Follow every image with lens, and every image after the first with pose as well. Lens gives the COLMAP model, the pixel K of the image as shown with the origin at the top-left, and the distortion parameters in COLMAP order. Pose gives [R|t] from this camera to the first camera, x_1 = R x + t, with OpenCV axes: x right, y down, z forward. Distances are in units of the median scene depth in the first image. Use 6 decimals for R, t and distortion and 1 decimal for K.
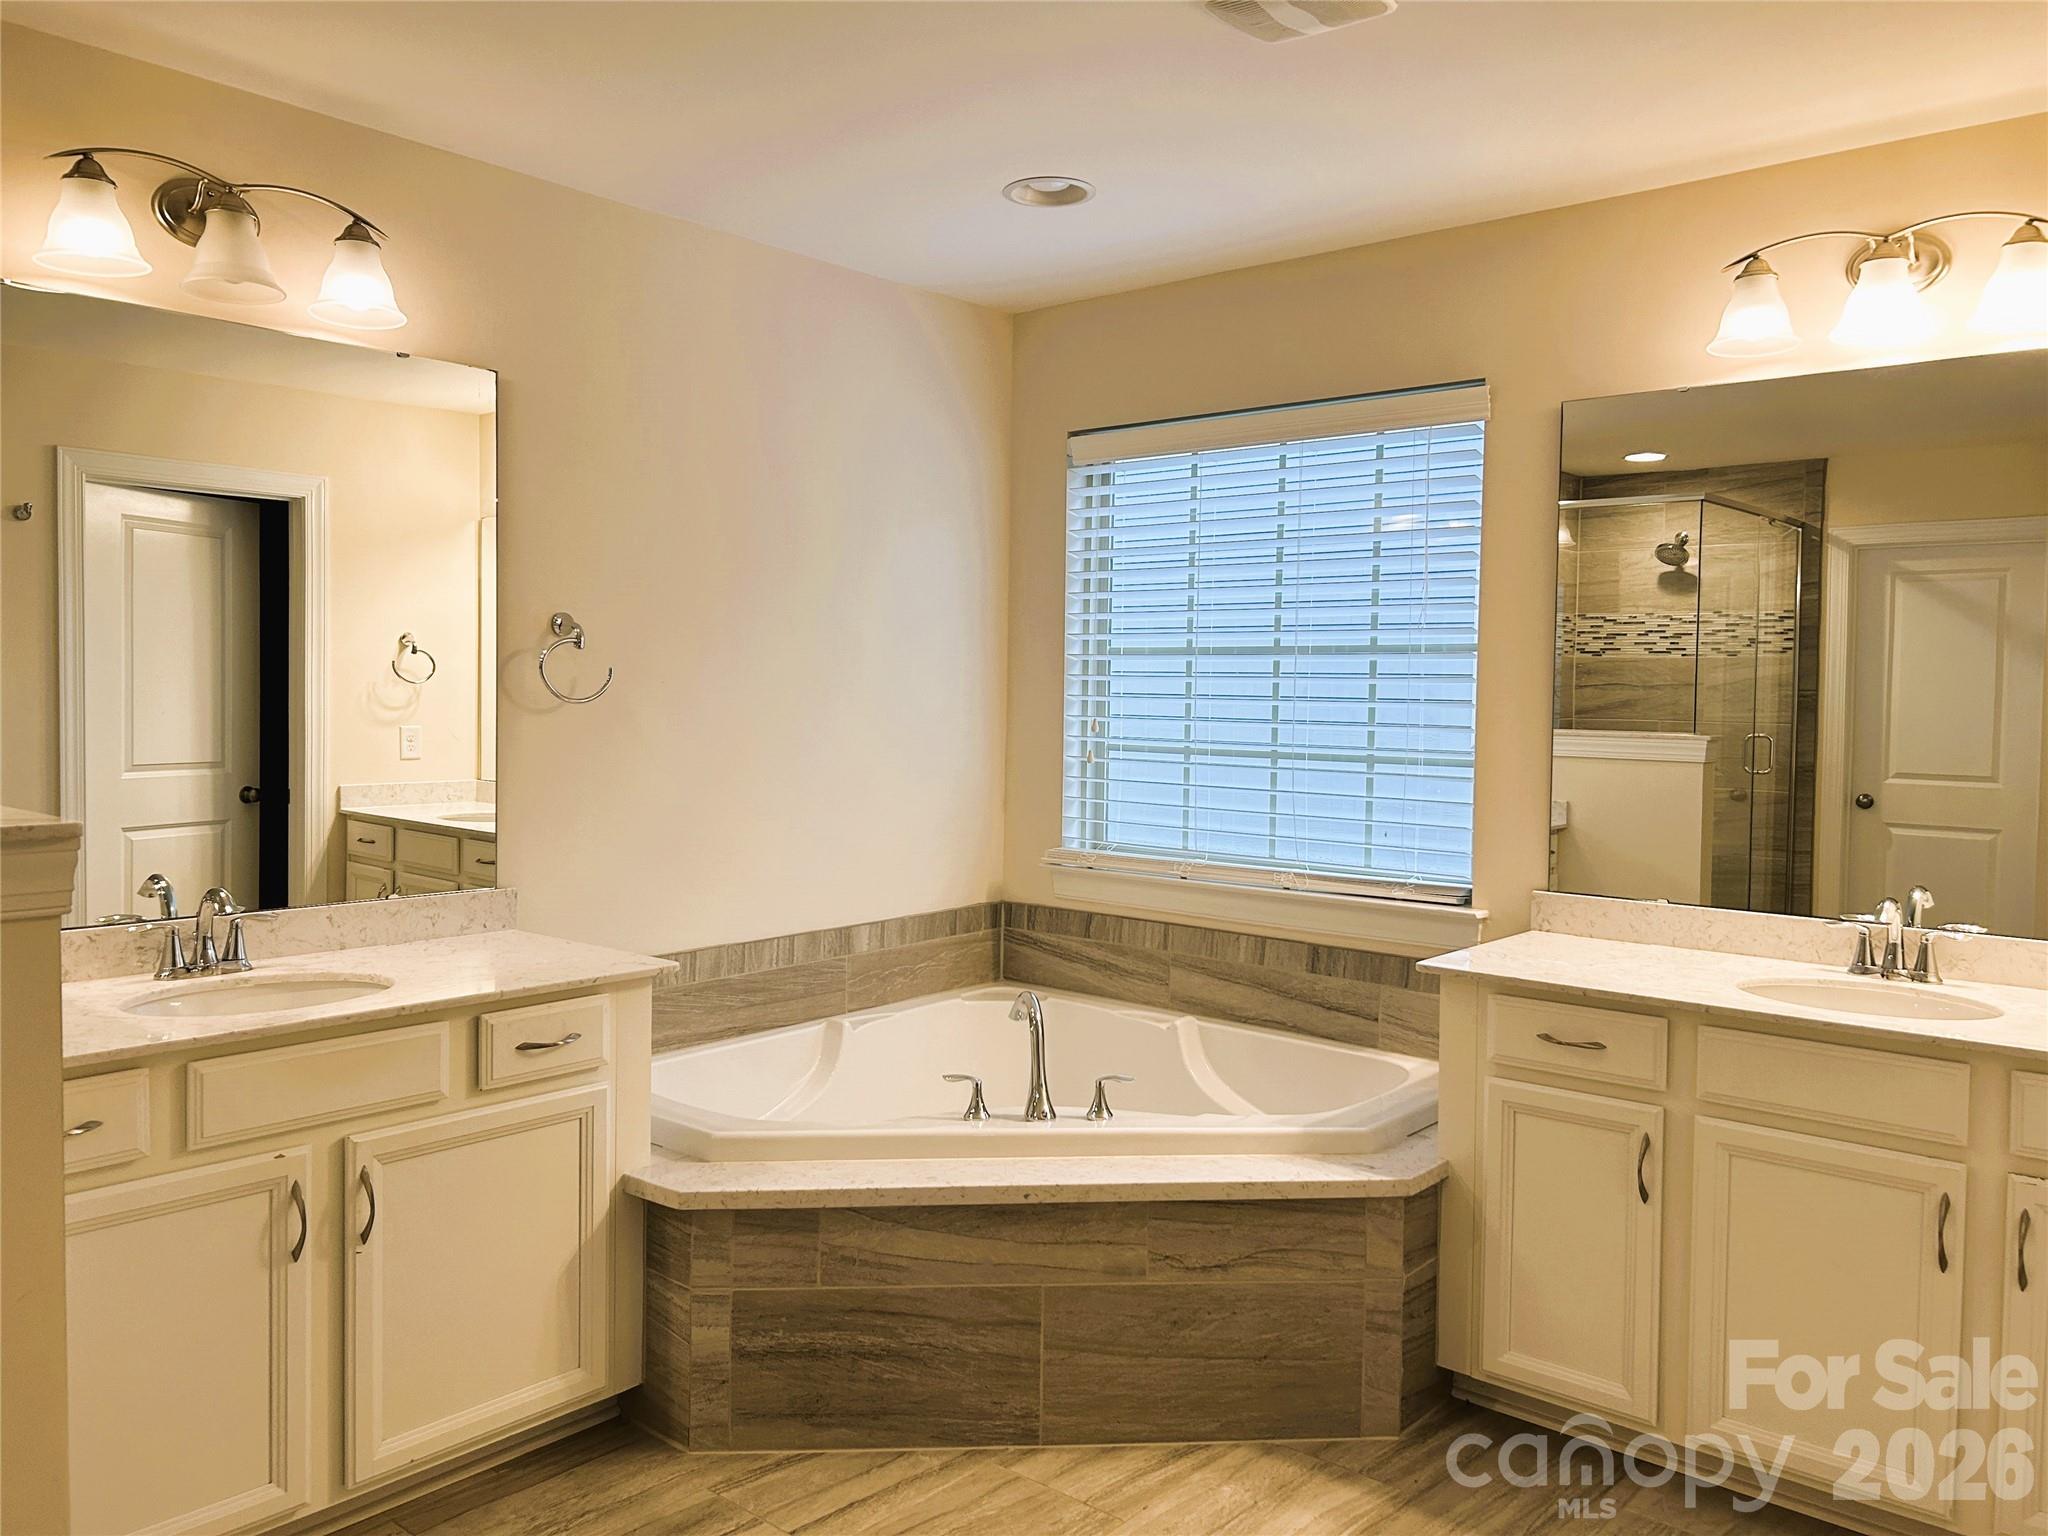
lens RADIAL K [[1542.6, 0, 1024.2], [0, 1542.6, 759.3], [0, 0, 1]] dist [0.042183, -0.045330]
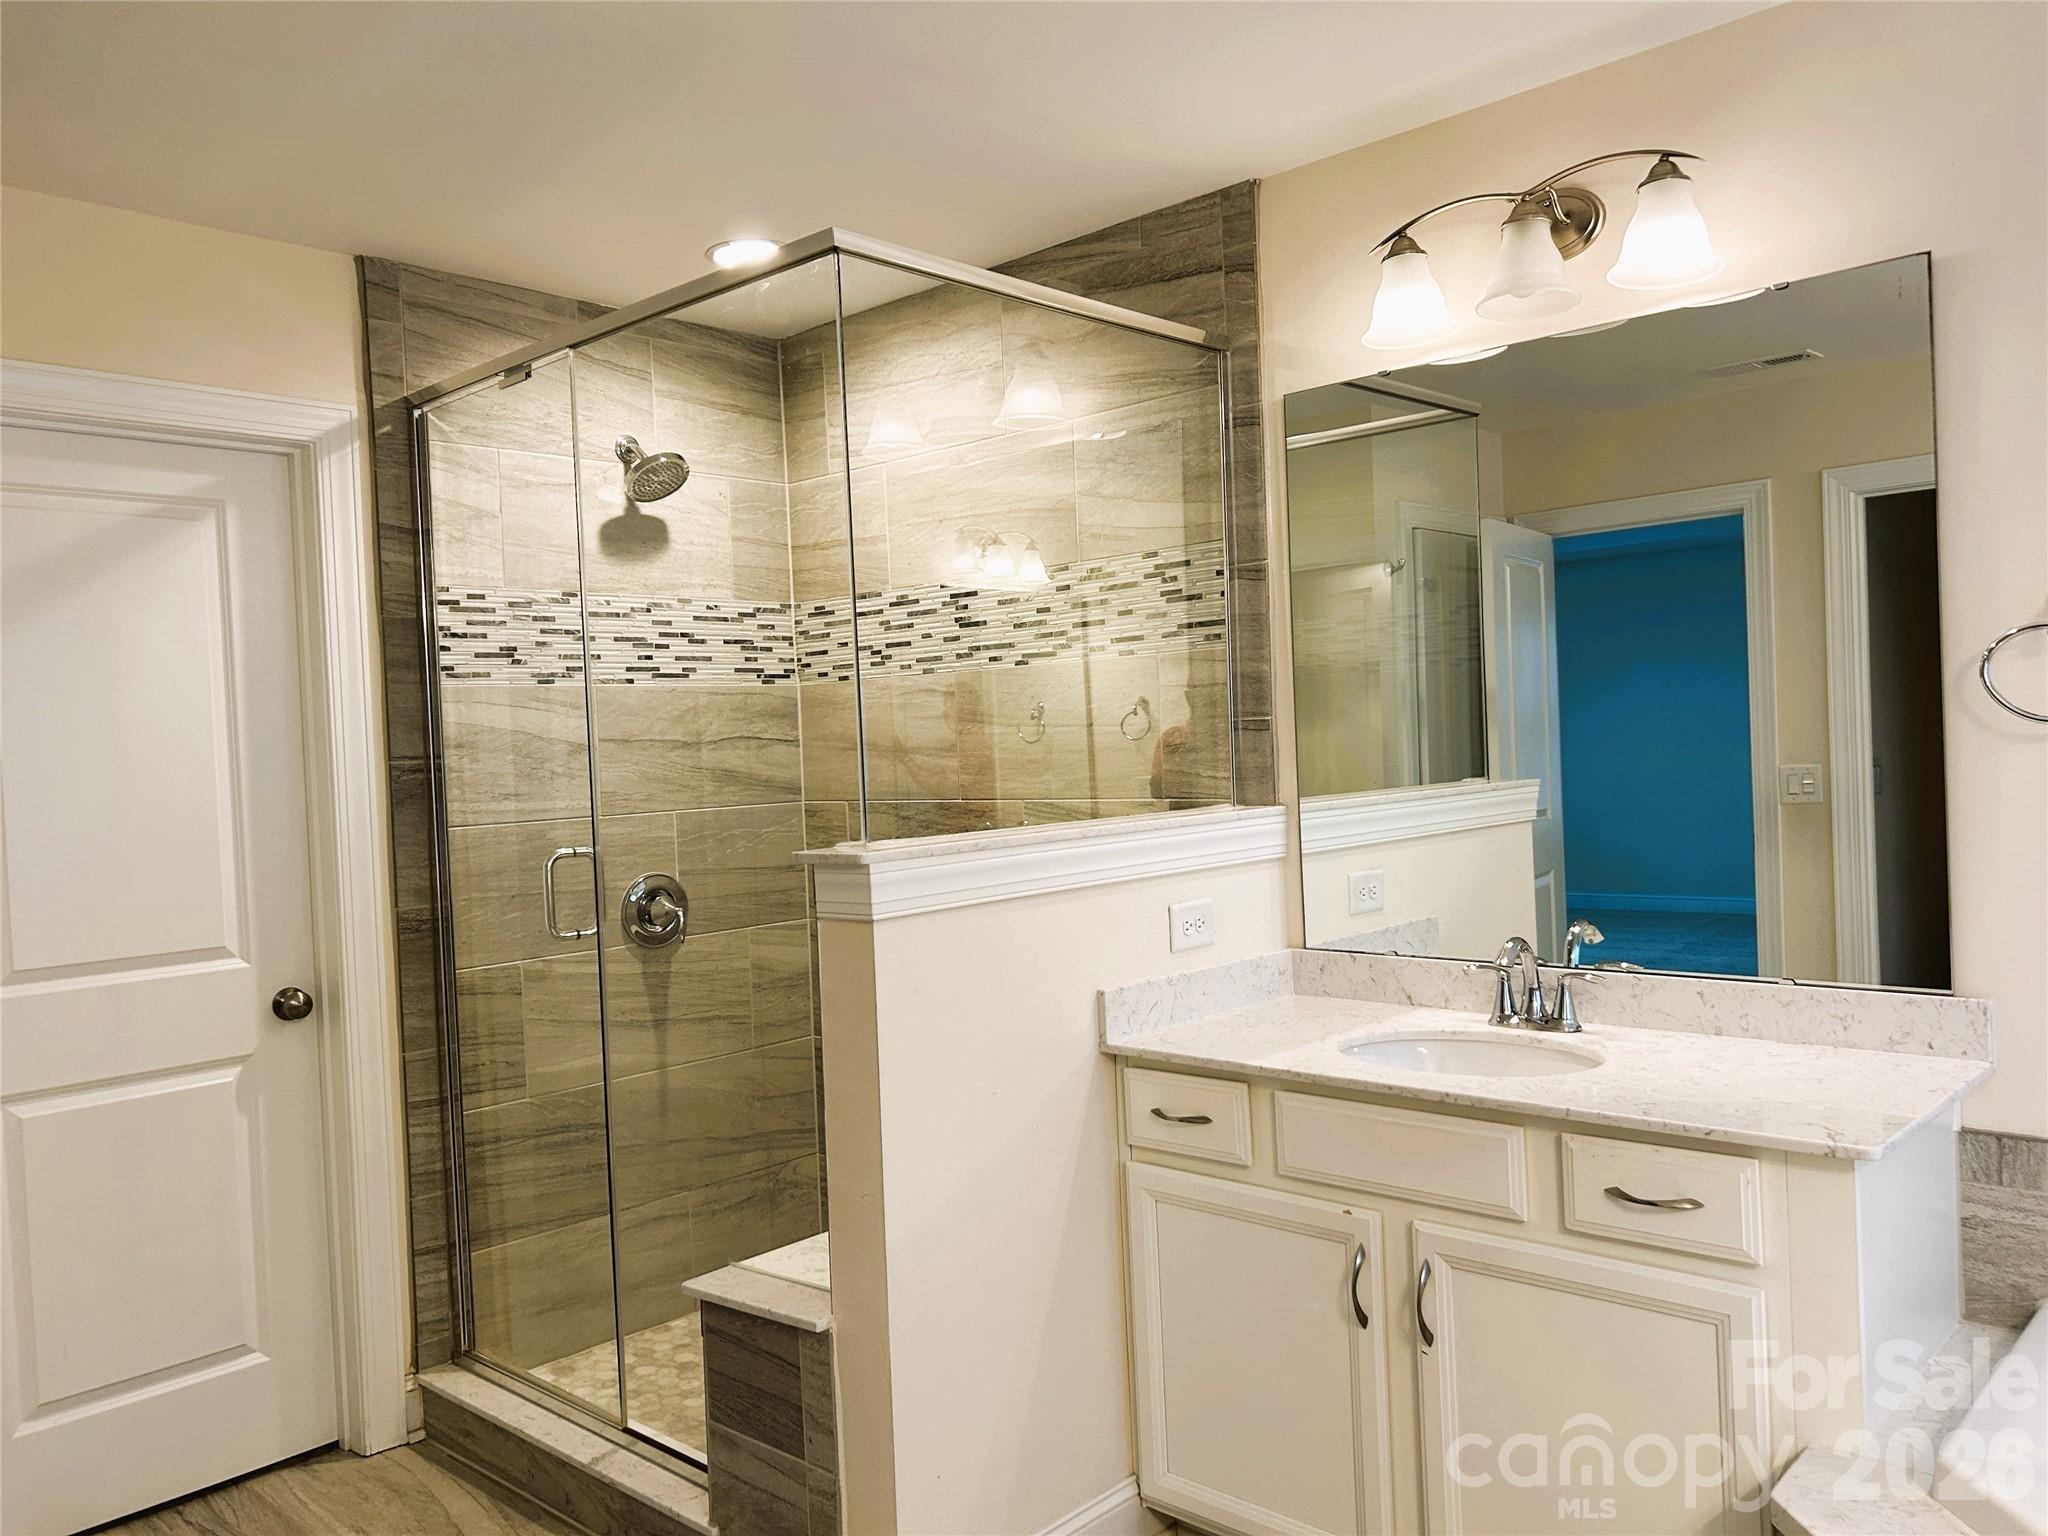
lens RADIAL K [[1542.6, 0, 1024.2], [0, 1542.6, 759.3], [0, 0, 1]] dist [0.042183, -0.045330]
pose [[-0.029464, 0.009478, -0.999521, 0.468142], [0.004965, 0.999944, 0.009335, -0.040432], [0.999554, -0.004687, -0.029510, 0.750145]]
